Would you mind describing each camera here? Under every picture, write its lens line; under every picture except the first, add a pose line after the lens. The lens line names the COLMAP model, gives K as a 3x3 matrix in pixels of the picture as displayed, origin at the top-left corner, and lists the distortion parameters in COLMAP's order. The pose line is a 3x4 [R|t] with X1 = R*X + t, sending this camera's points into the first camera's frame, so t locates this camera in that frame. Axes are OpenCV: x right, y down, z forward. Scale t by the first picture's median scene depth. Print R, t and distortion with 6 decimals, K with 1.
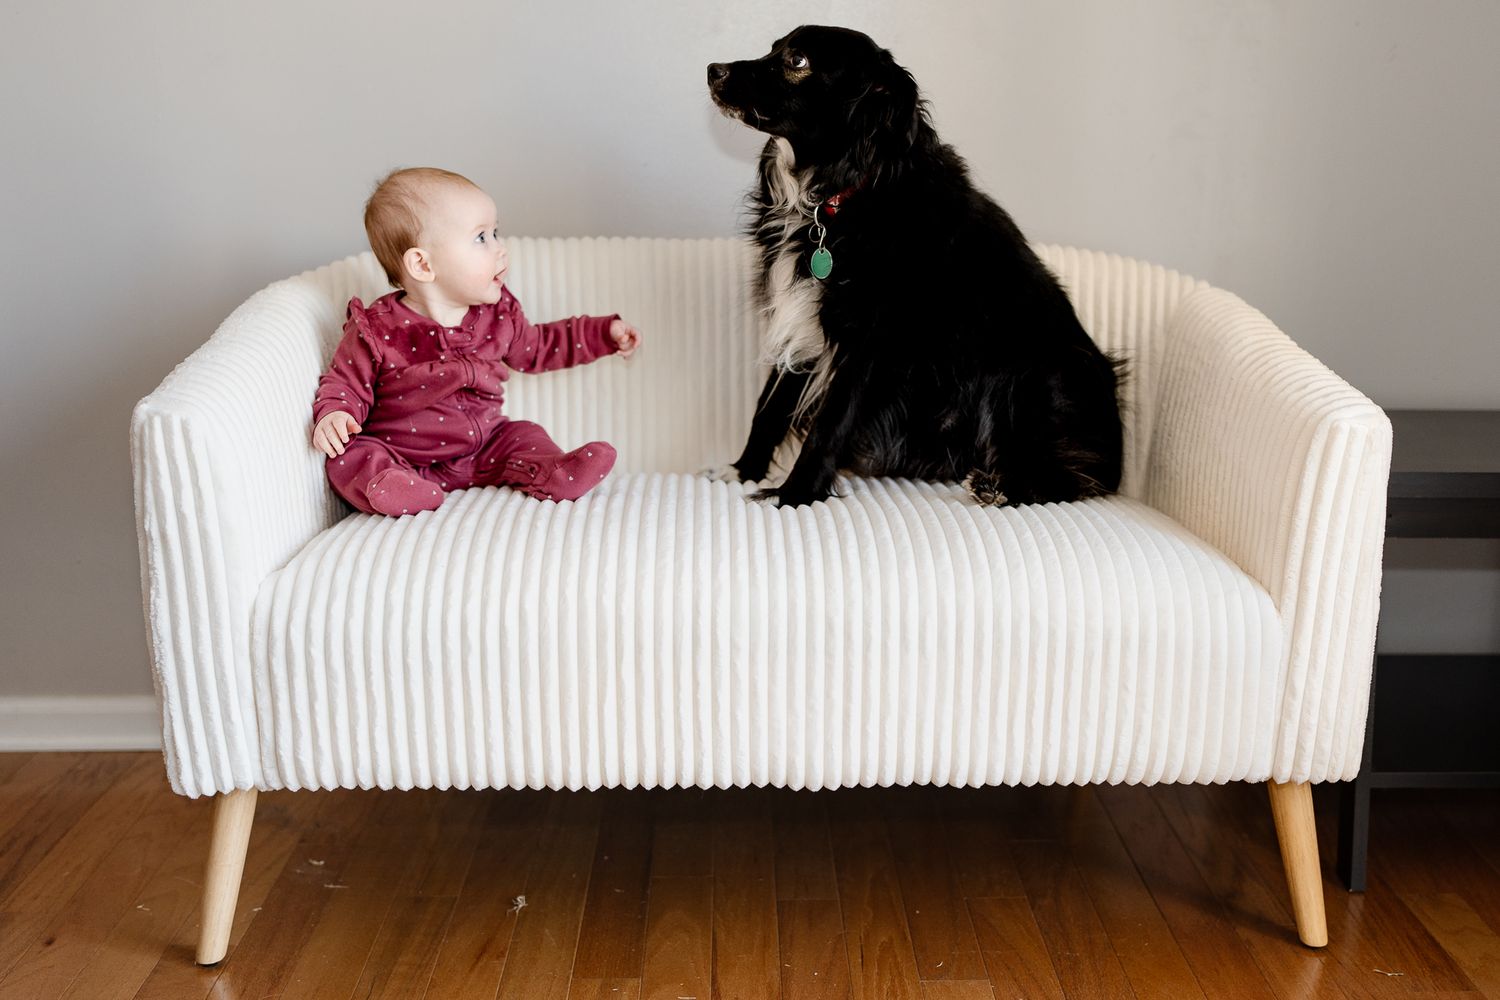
lens RADIAL K [[1703.3, 0, 815.1], [0, 1703.3, 531.2], [0, 0, 1]] dist [0.000433, -0.013422]
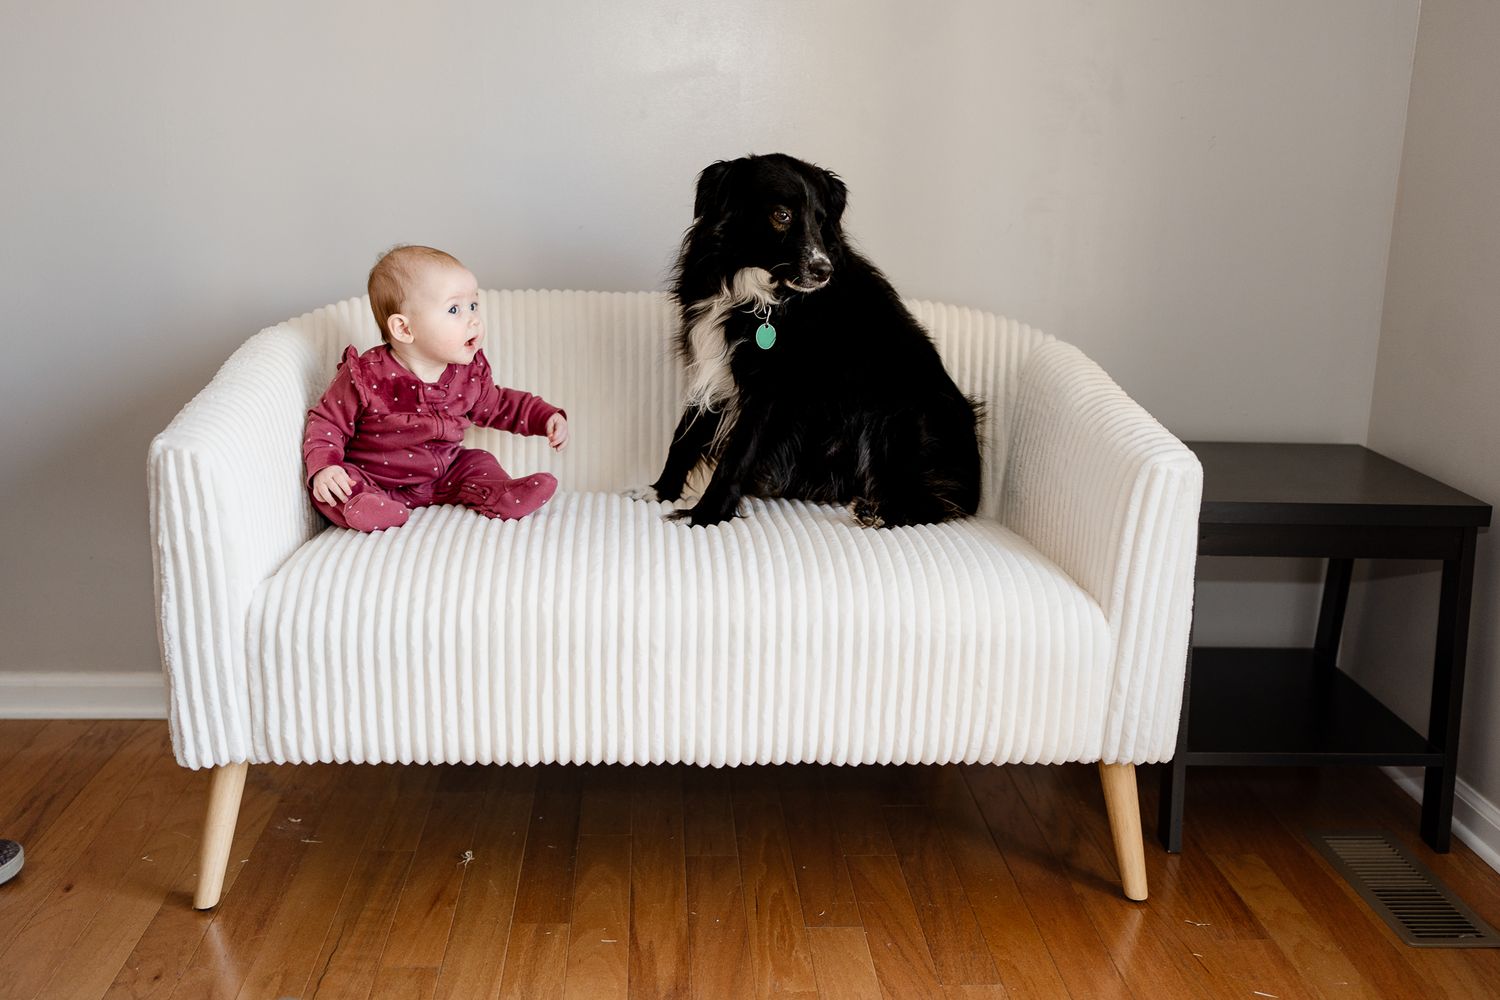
lens RADIAL K [[1501.5, 0, 743.8], [0, 1501.5, 491.6], [0, 0, 1]] dist [-0.002184, -0.000863]
pose [[0.999834, 0.011430, 0.014182, 0.000432], [-0.011287, 0.999885, -0.010164, -0.030108], [-0.014296, 0.010002, 0.999848, -0.052185]]
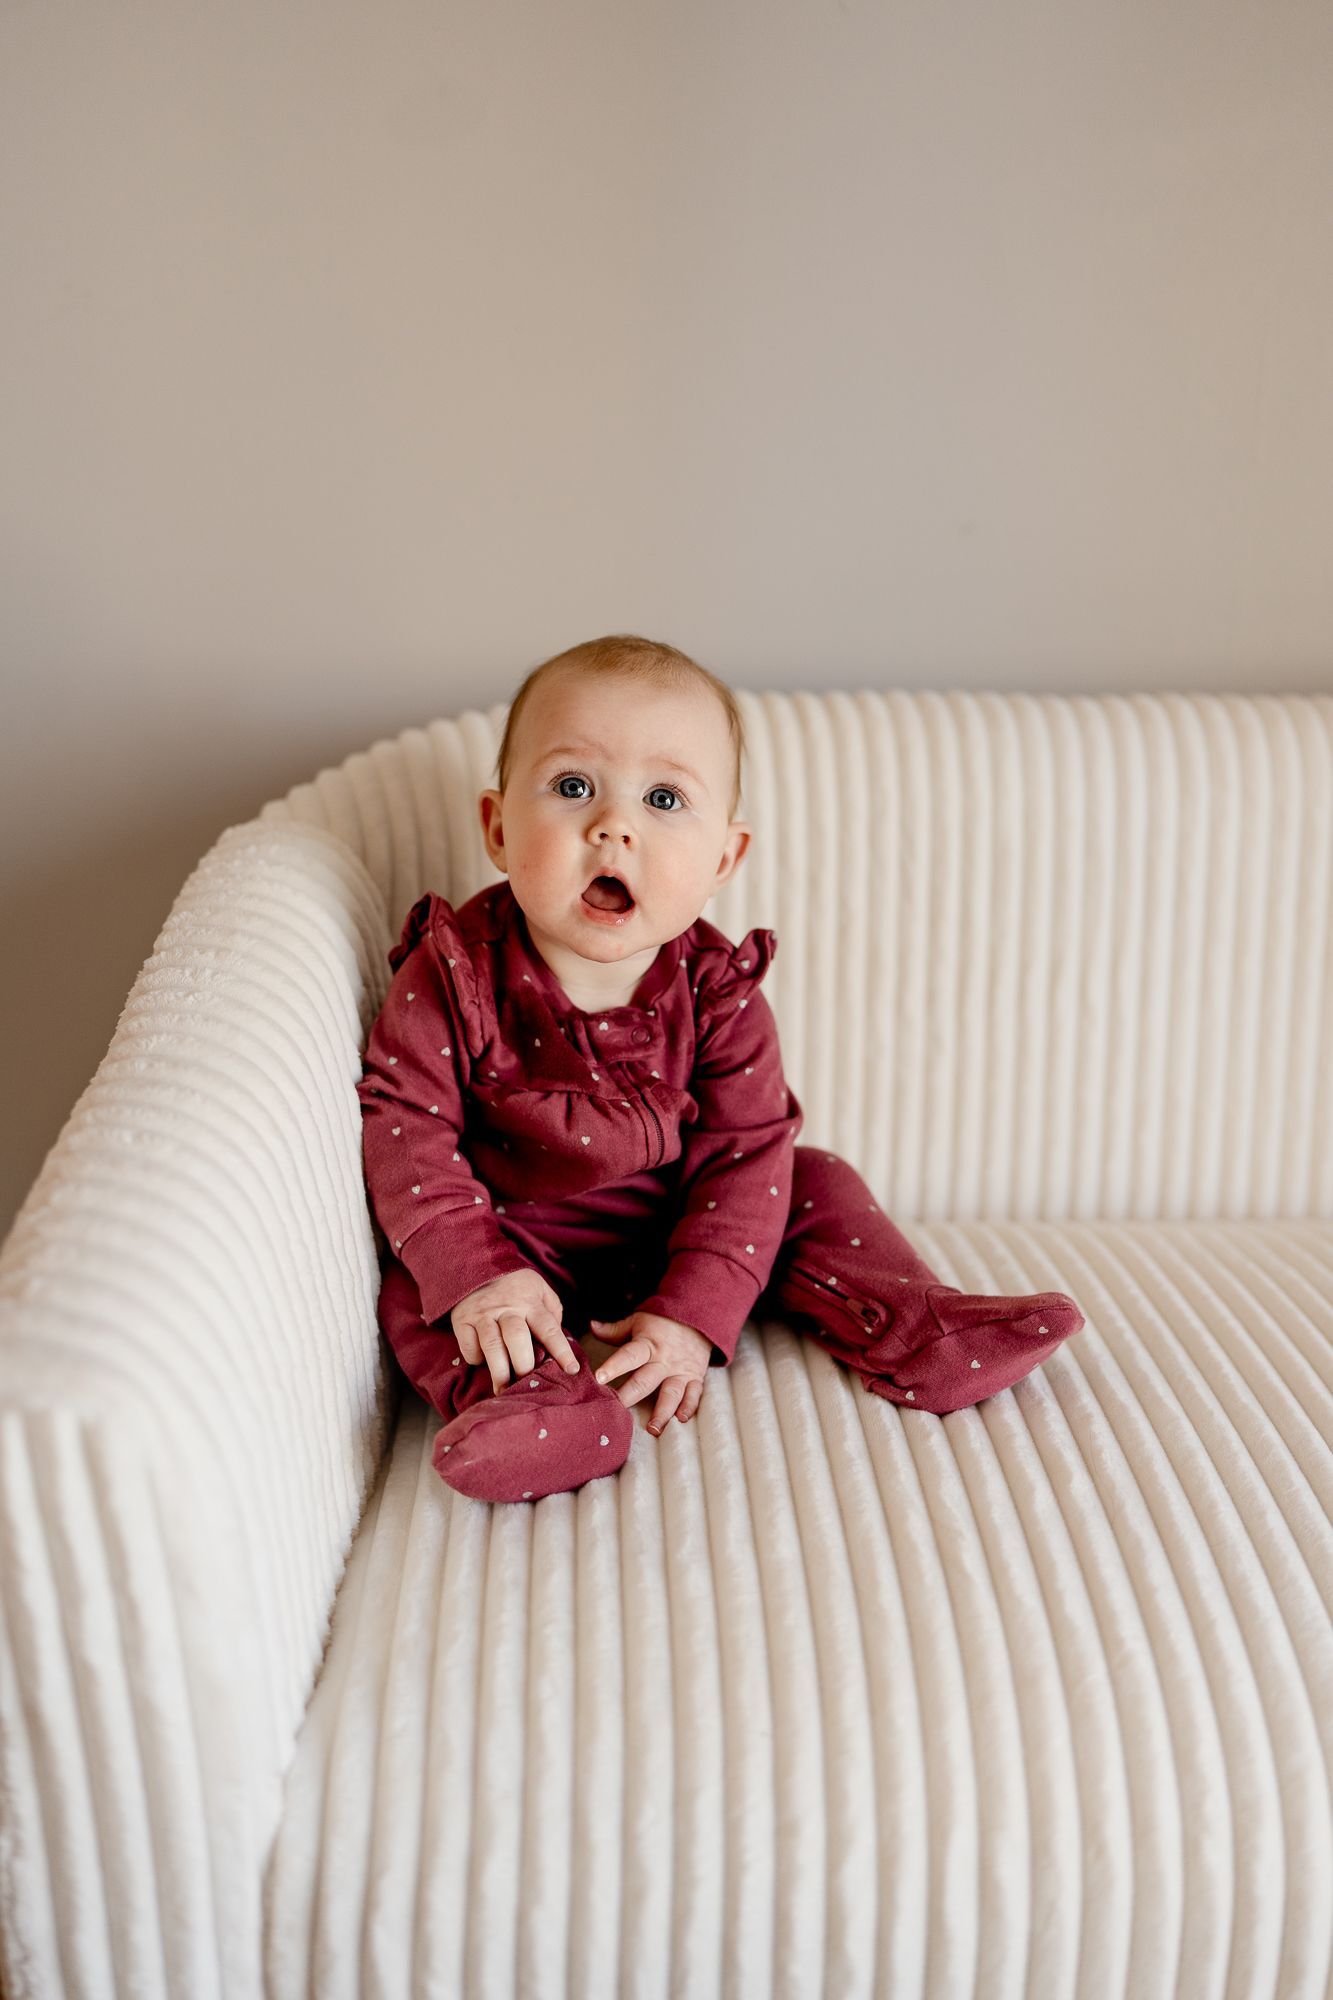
lens RADIAL K [[2001.9, 0, 666.6], [0, 2001.9, 997.3], [0, 0, 1]] dist [-0.002184, -0.000863]
pose [[0.999693, 0.015244, -0.019524, -0.227160], [-0.013386, 0.995669, 0.091997, -0.177359], [0.020842, -0.091708, 0.995568, 0.557337]]
